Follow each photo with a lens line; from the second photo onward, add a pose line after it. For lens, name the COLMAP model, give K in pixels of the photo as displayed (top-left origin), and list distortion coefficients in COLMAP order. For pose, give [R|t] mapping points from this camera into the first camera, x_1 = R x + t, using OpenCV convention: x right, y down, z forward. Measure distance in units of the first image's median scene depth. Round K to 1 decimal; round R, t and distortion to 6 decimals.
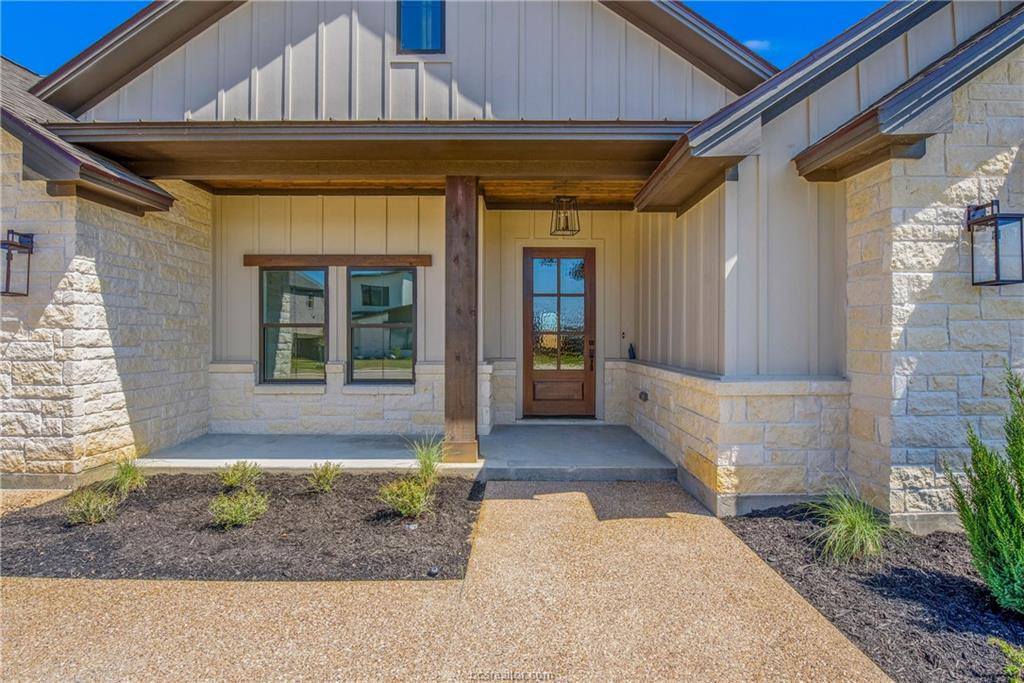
lens RADIAL K [[456.9, 0, 510.9], [0, 456.9, 339.6], [0, 0, 1]] dist [-0.017937, -0.000772]
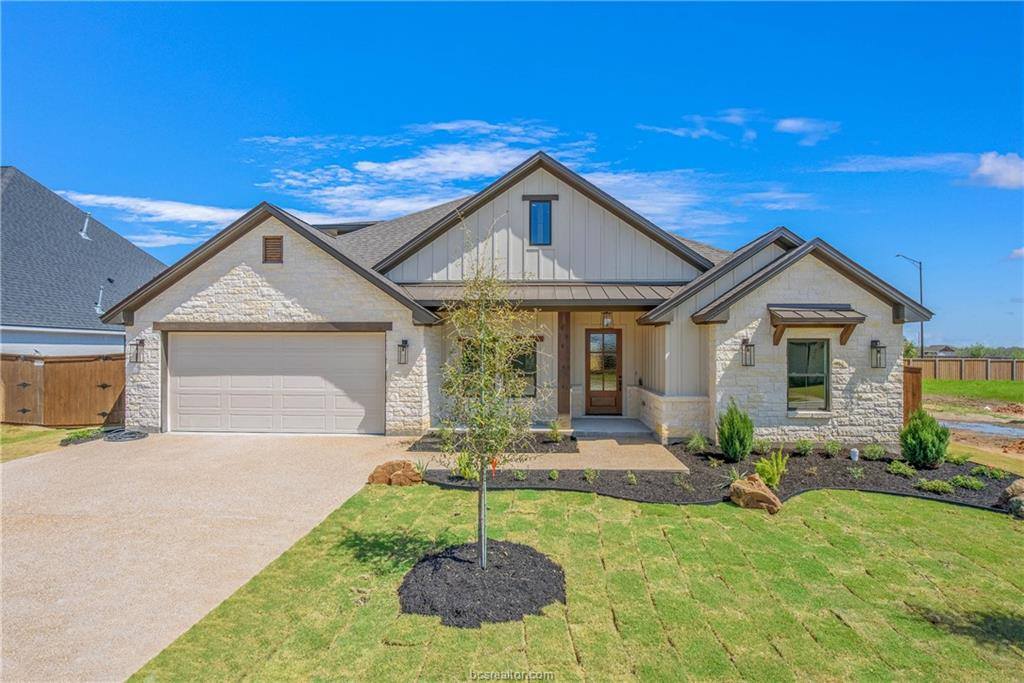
lens RADIAL K [[456.9, 0, 530.6], [0, 456.9, 348.6], [0, 0, 1]] dist [-0.017937, -0.000772]
pose [[0.999292, 0.001026, -0.037617, -0.205130], [-0.001461, 0.999932, -0.011547, -0.139365], [0.037603, 0.011594, 0.999225, -1.497921]]
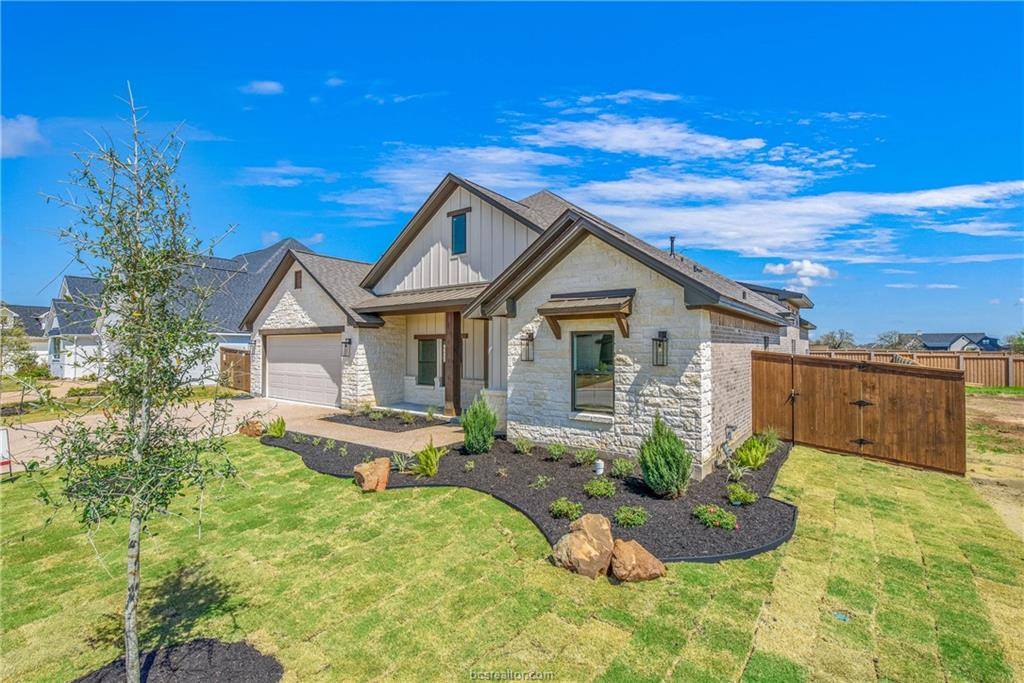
lens RADIAL K [[456.9, 0, 513.2], [0, 456.9, 334.0], [0, 0, 1]] dist [-0.017937, -0.000772]
pose [[0.799709, -0.019300, -0.600077, 1.925467], [-0.002242, 0.999380, -0.035130, -0.133215], [0.600383, 0.029439, 0.799170, -1.017322]]
